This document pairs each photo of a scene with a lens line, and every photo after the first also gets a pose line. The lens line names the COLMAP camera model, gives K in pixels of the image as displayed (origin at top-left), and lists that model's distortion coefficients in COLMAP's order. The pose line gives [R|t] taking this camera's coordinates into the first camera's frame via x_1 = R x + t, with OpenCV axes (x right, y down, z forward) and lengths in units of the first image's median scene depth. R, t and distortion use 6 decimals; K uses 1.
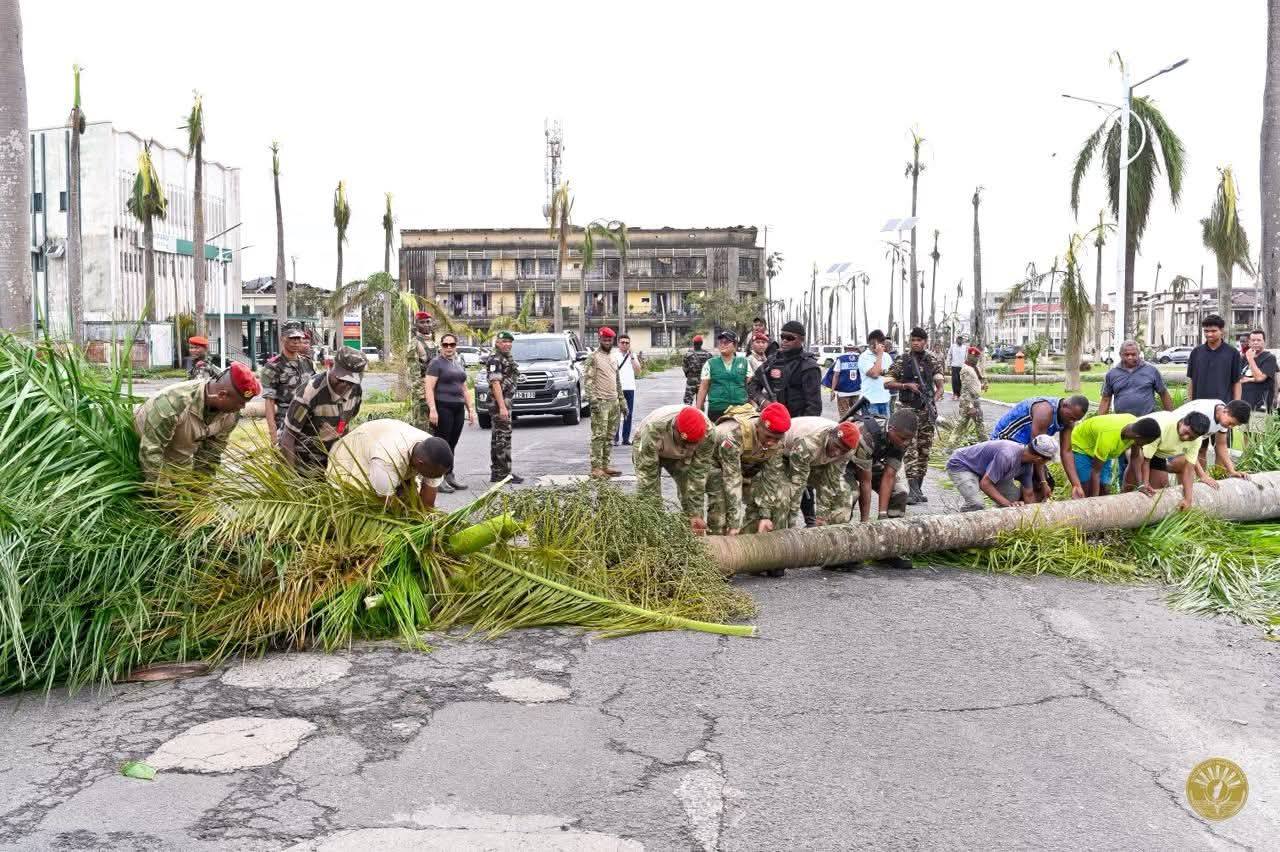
lens RADIAL K [[1296.9, 0, 640.0], [0, 1296.9, 426.0], [0, 0, 1]] dist [-0.048368, 0.018482]
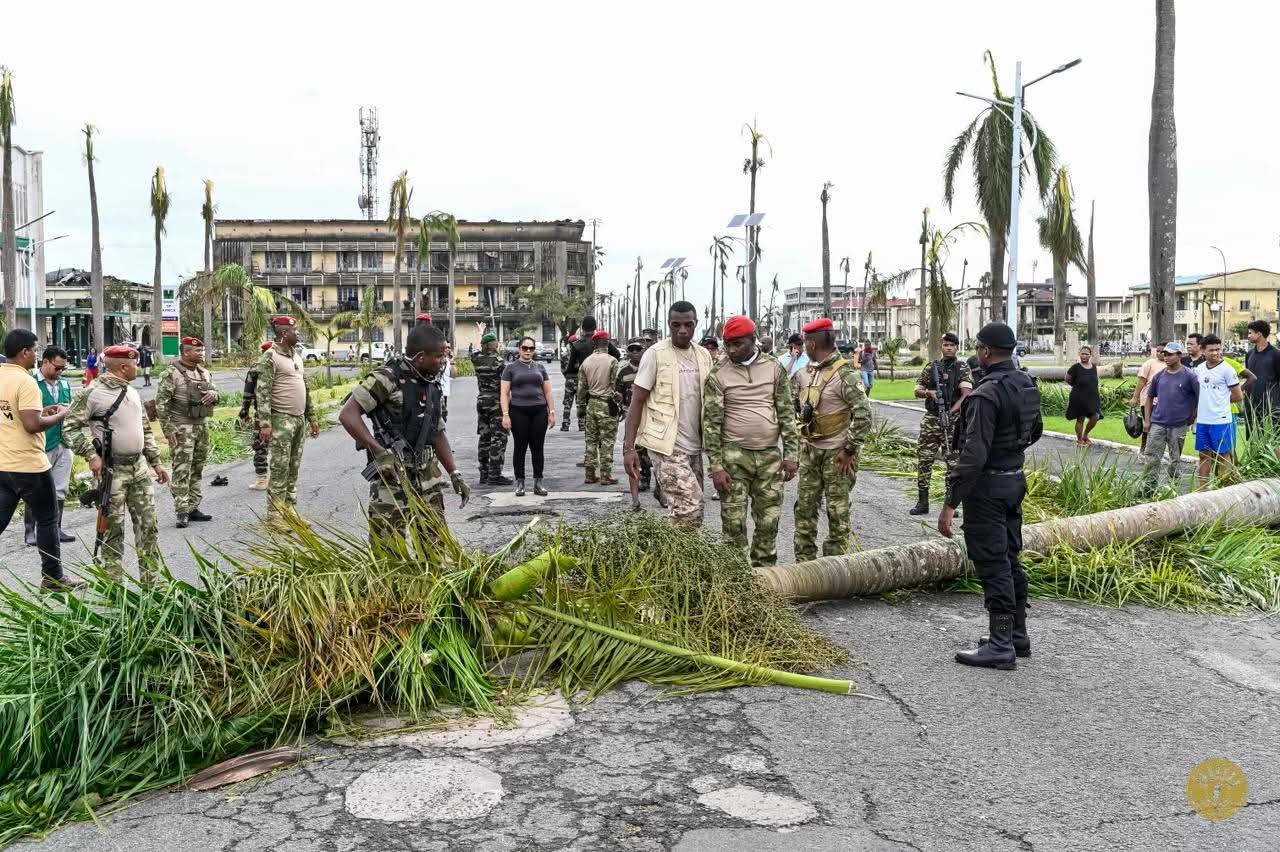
lens RADIAL K [[1296.9, 0, 640.0], [0, 1296.9, 426.0], [0, 0, 1]] dist [-0.048368, 0.018482]
pose [[0.989459, -0.010579, 0.144429, -0.013021], [0.009872, 0.999936, 0.005613, -0.001570], [-0.144479, -0.004128, 0.989499, 0.010264]]
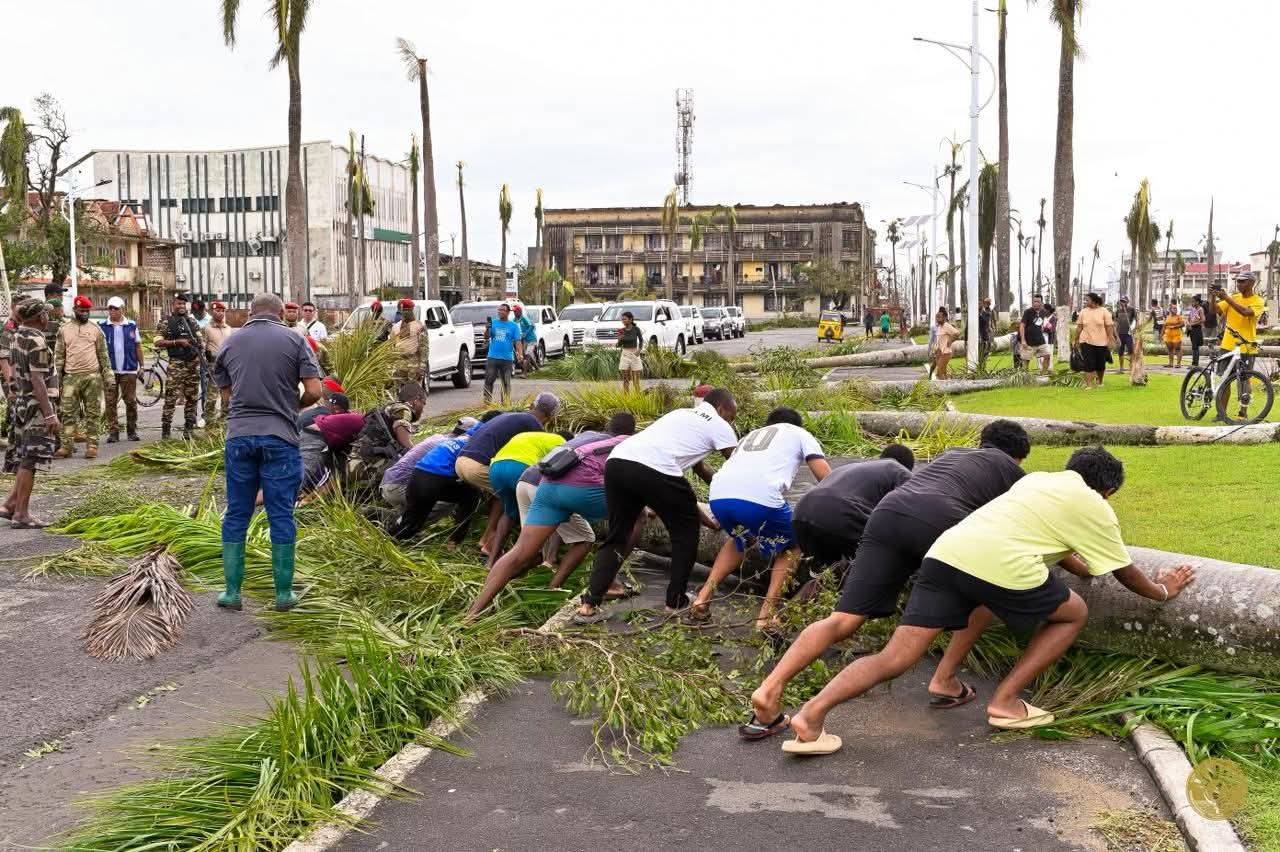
lens RADIAL K [[1452.5, 0, 640.0], [0, 1452.5, 426.0], [0, 0, 1]] dist [-0.063688, -0.002163]
pose [[0.994372, 0.002922, -0.105903, 0.035971], [-0.000979, 0.999830, 0.018394, 0.015907], [0.105938, -0.018187, 0.994206, -0.270709]]
